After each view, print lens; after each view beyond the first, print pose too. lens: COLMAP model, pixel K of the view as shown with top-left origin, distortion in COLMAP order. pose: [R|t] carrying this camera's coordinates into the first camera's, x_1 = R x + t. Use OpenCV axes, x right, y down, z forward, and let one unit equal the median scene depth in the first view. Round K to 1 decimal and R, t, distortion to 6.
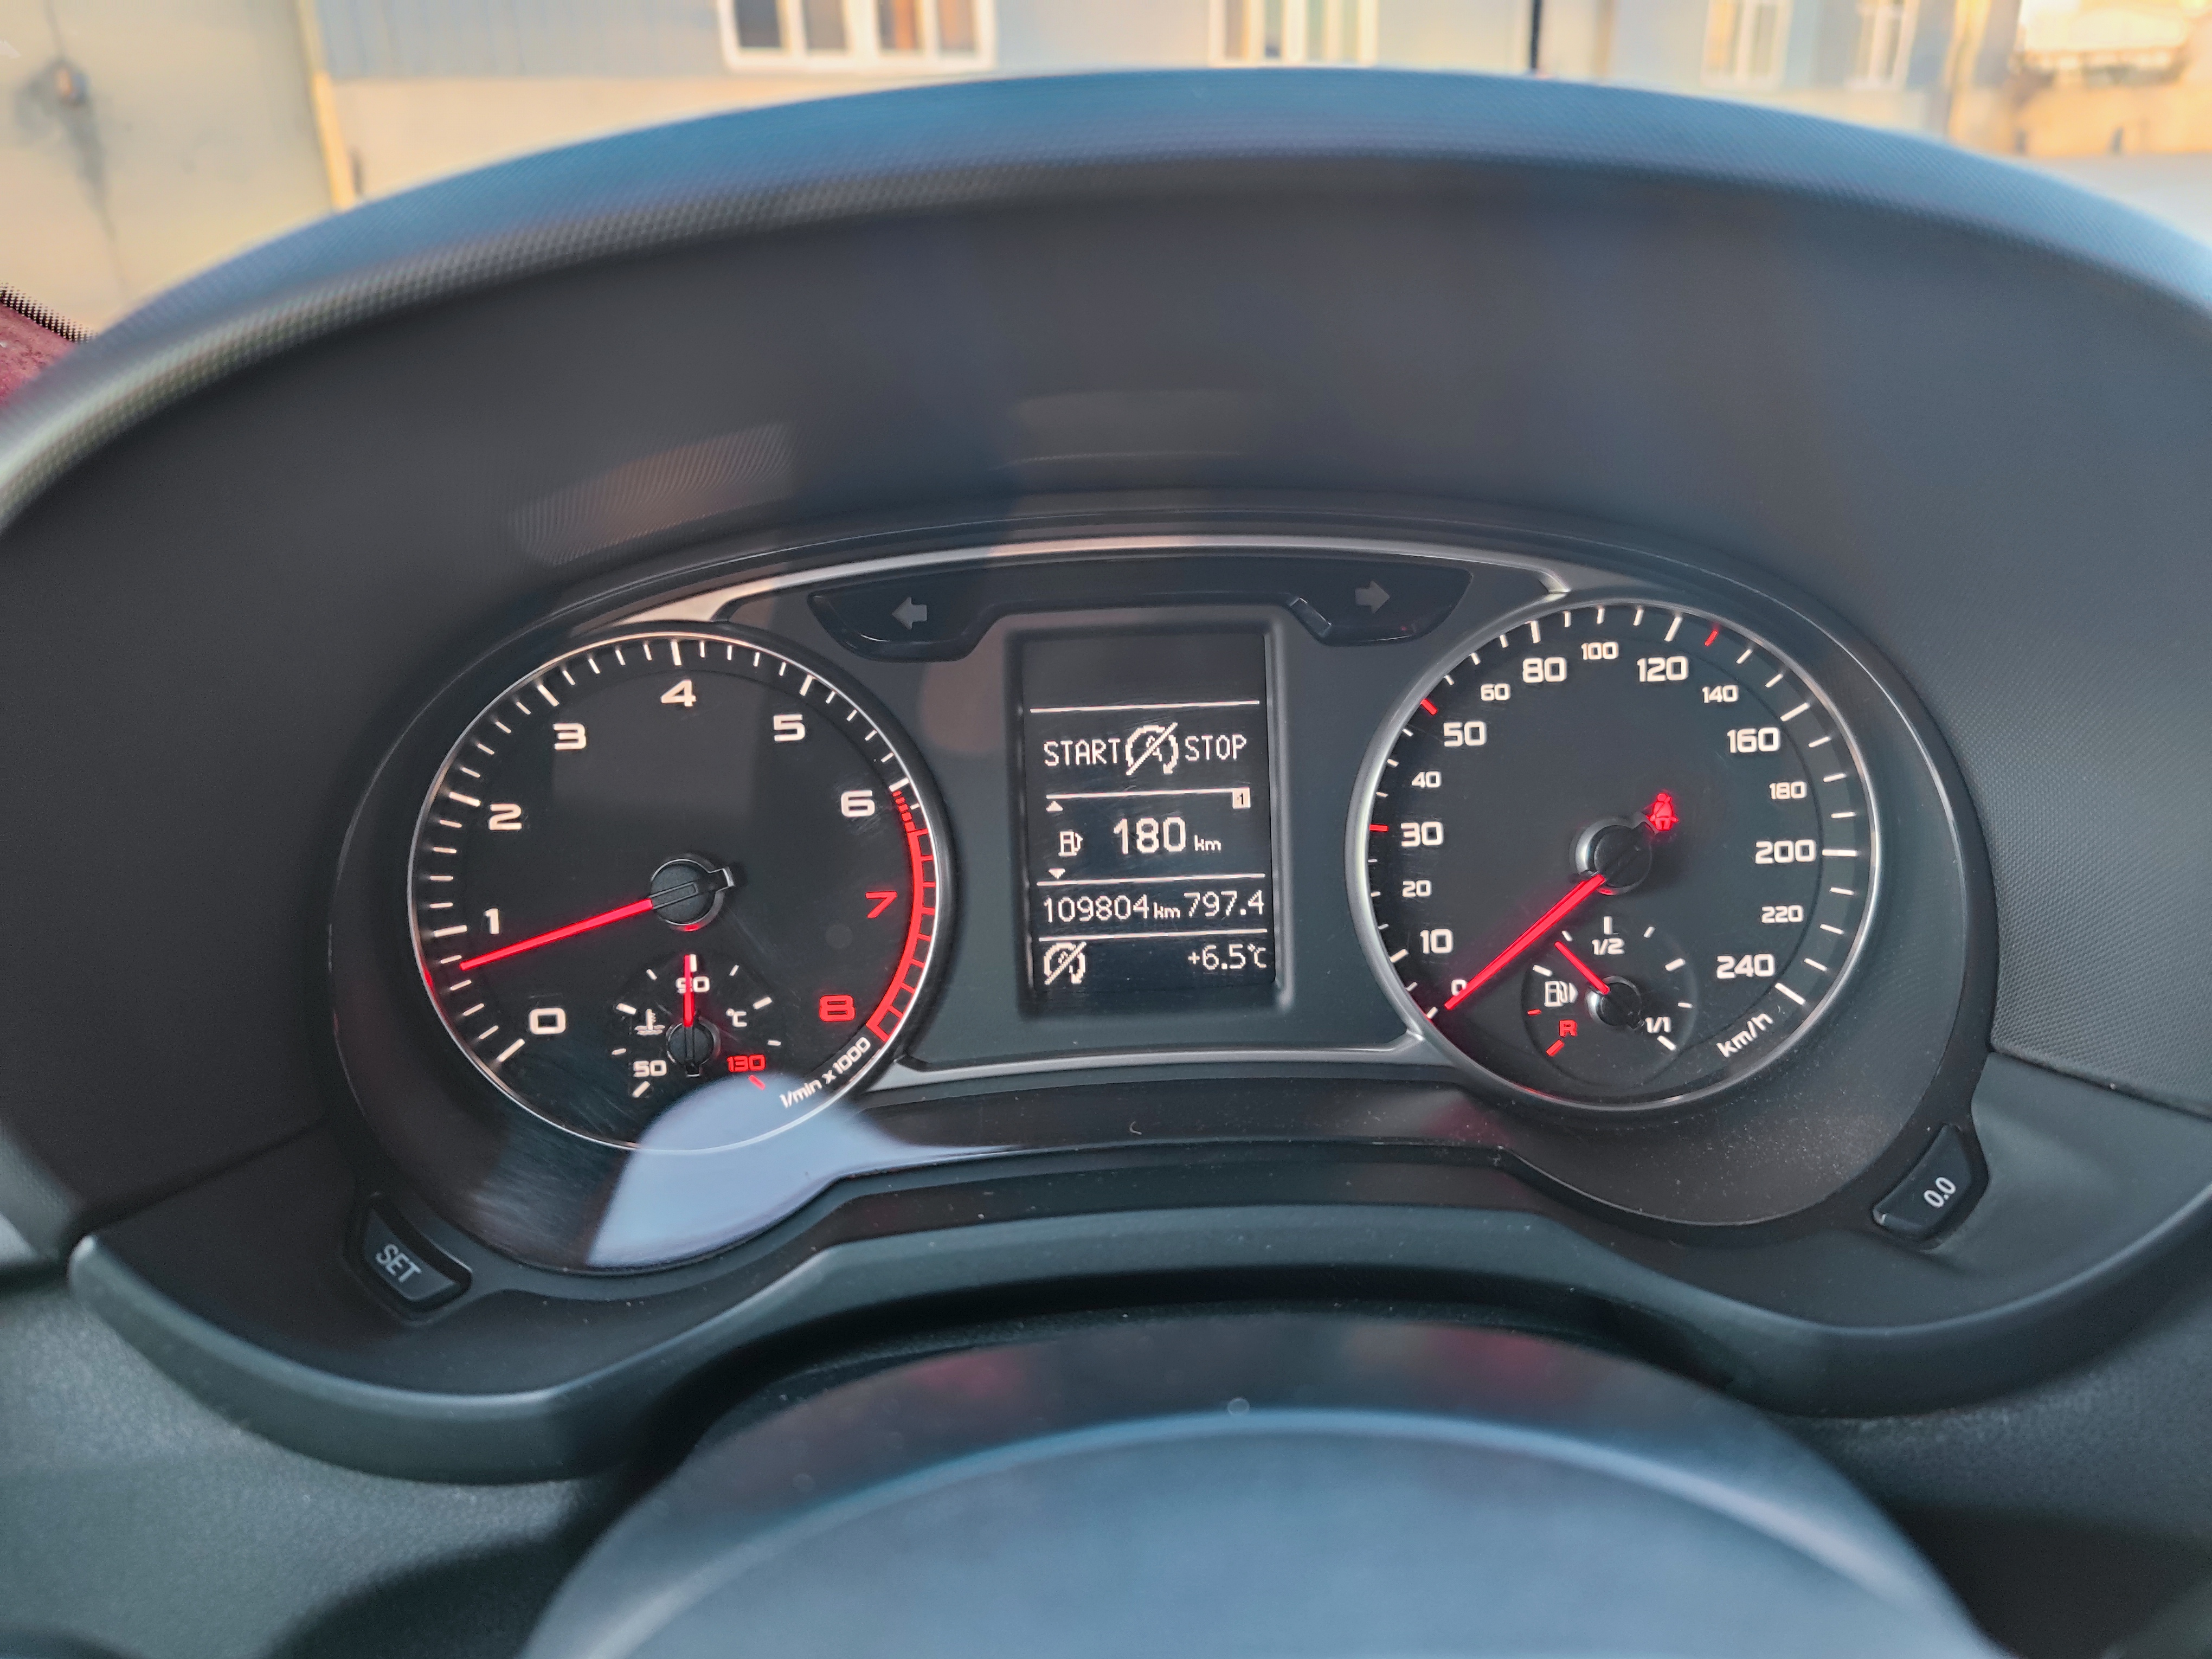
lens RADIAL K [[1490.9, 0, 1105.7], [0, 1490.9, 806.4], [0, 0, 1]] dist [0.034003, -0.035511]
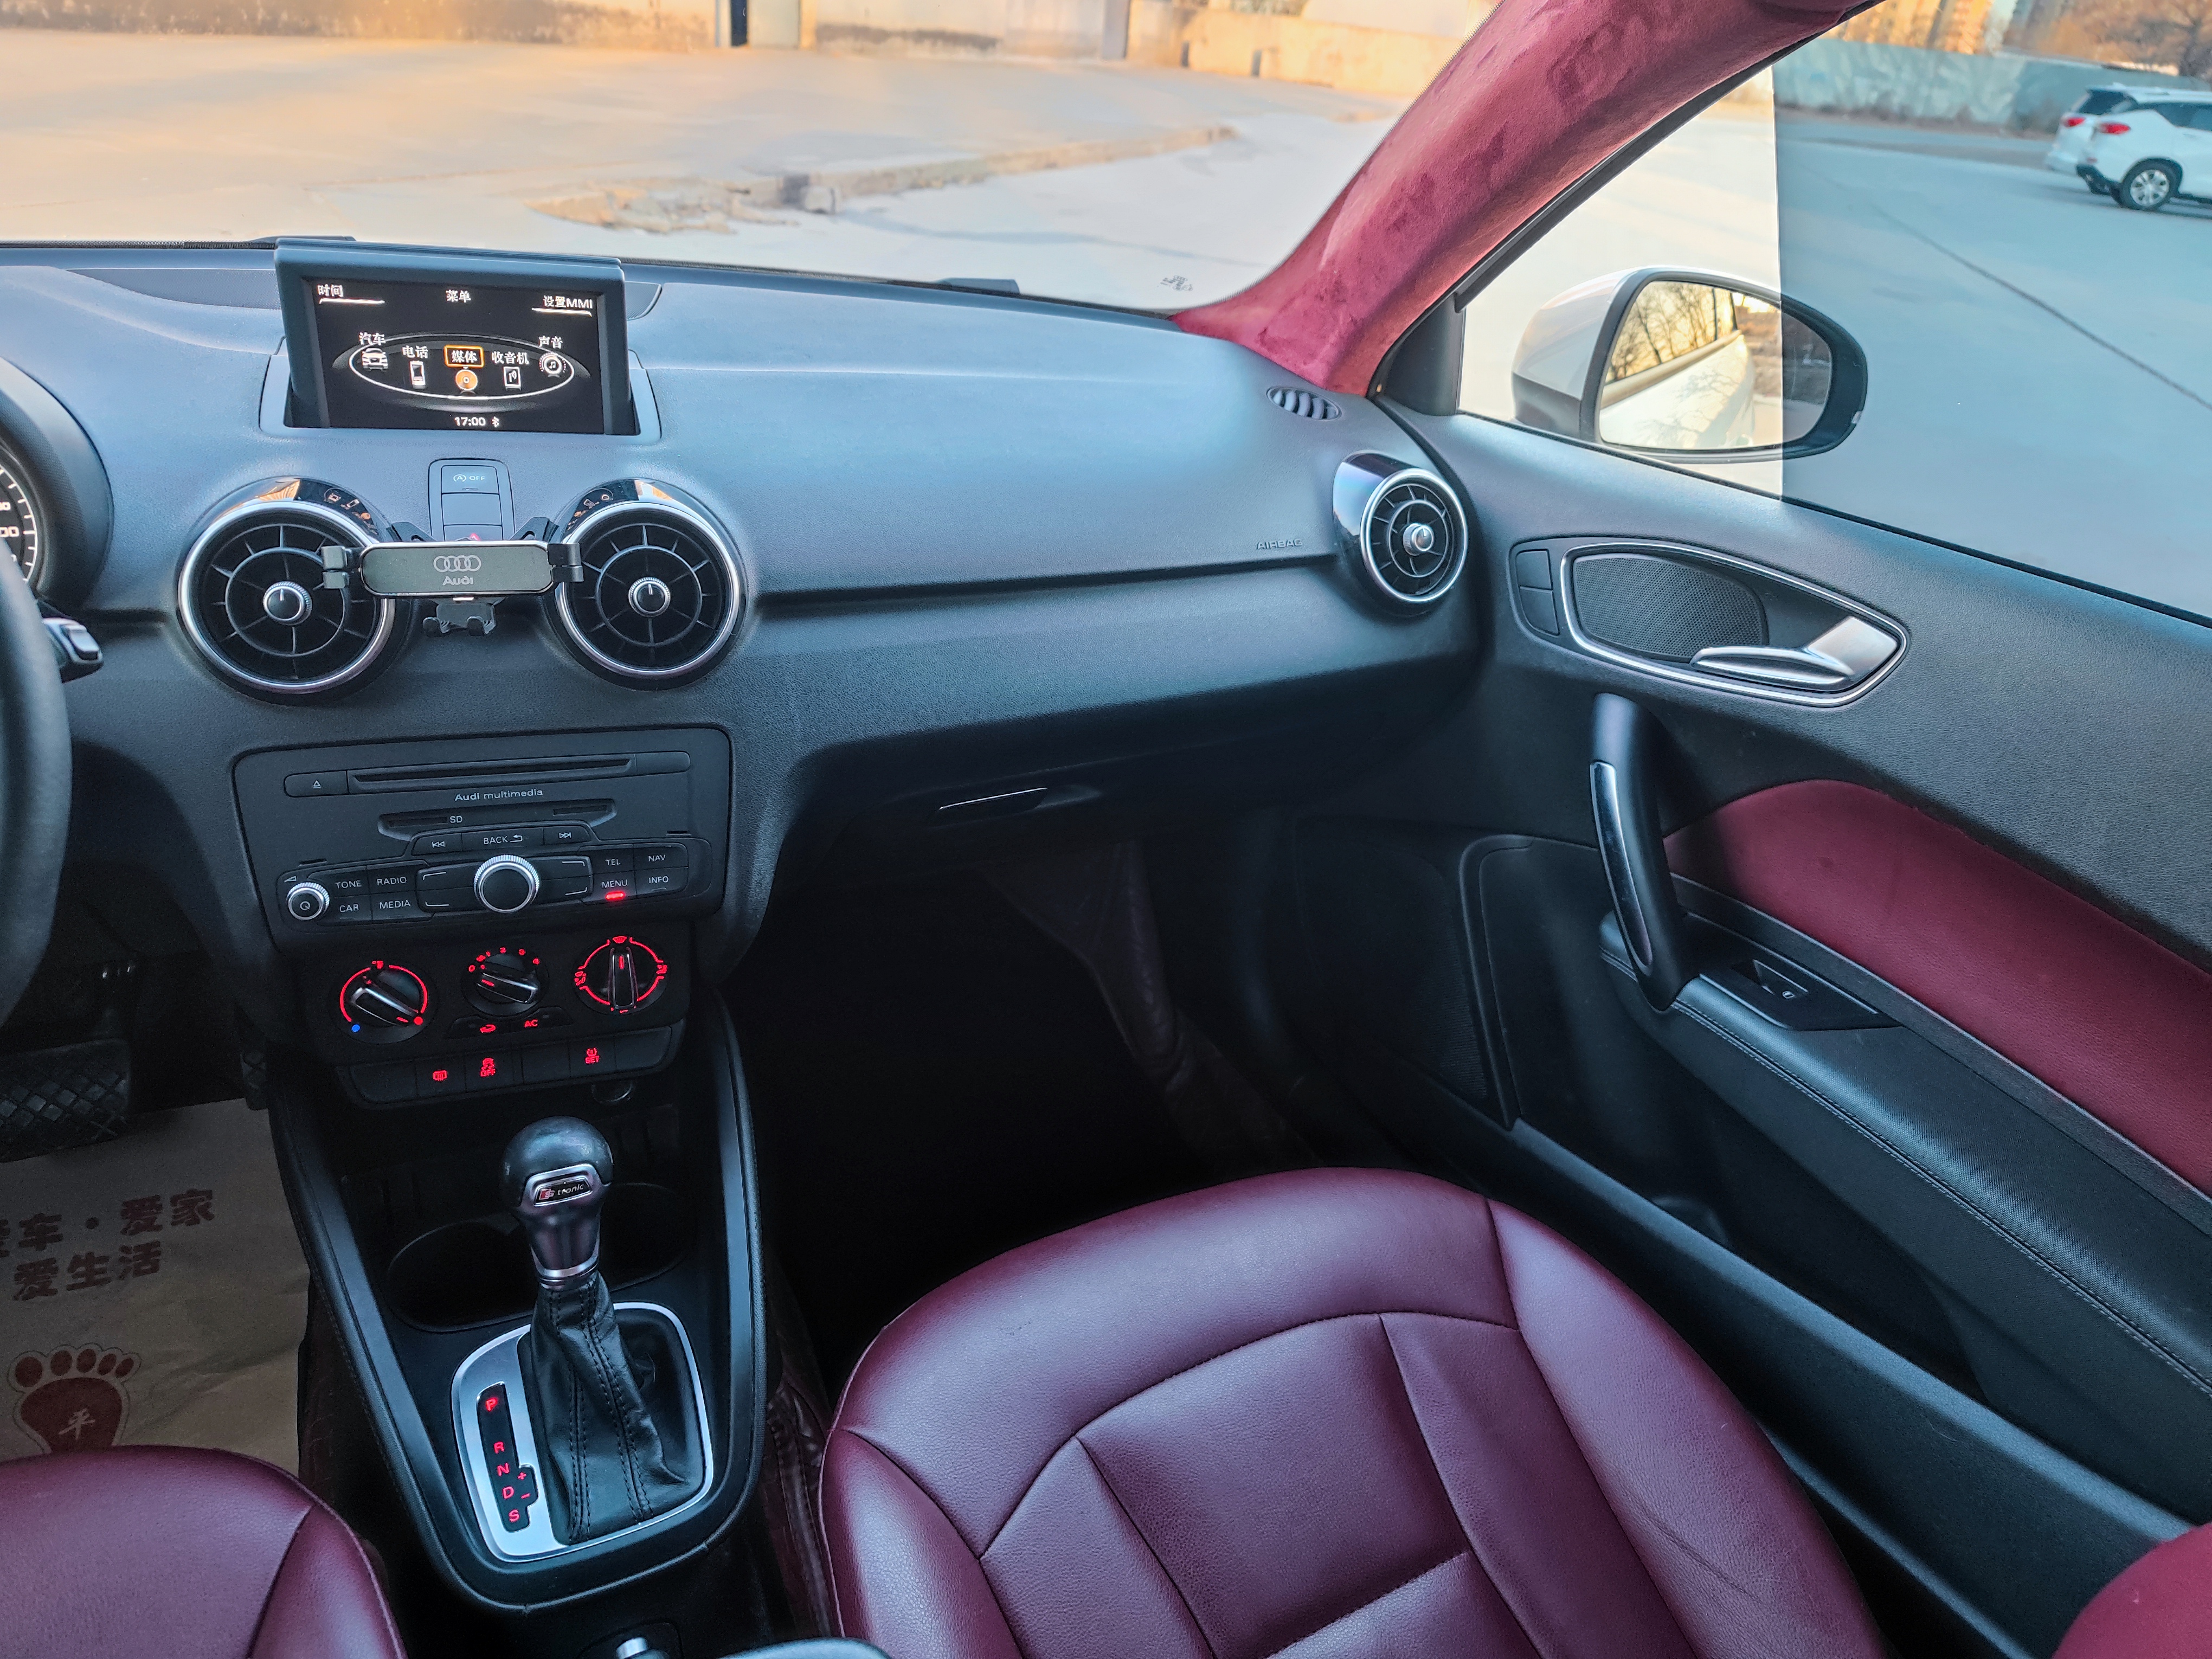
lens RADIAL K [[1490.9, 0, 1105.7], [0, 1490.9, 806.4], [0, 0, 1]] dist [0.034003, -0.035511]
pose [[0.898460, -0.089192, 0.429901, 0.972520], [0.049879, 0.993545, 0.101888, 0.311790], [-0.436214, -0.070099, 0.897109, -1.976672]]
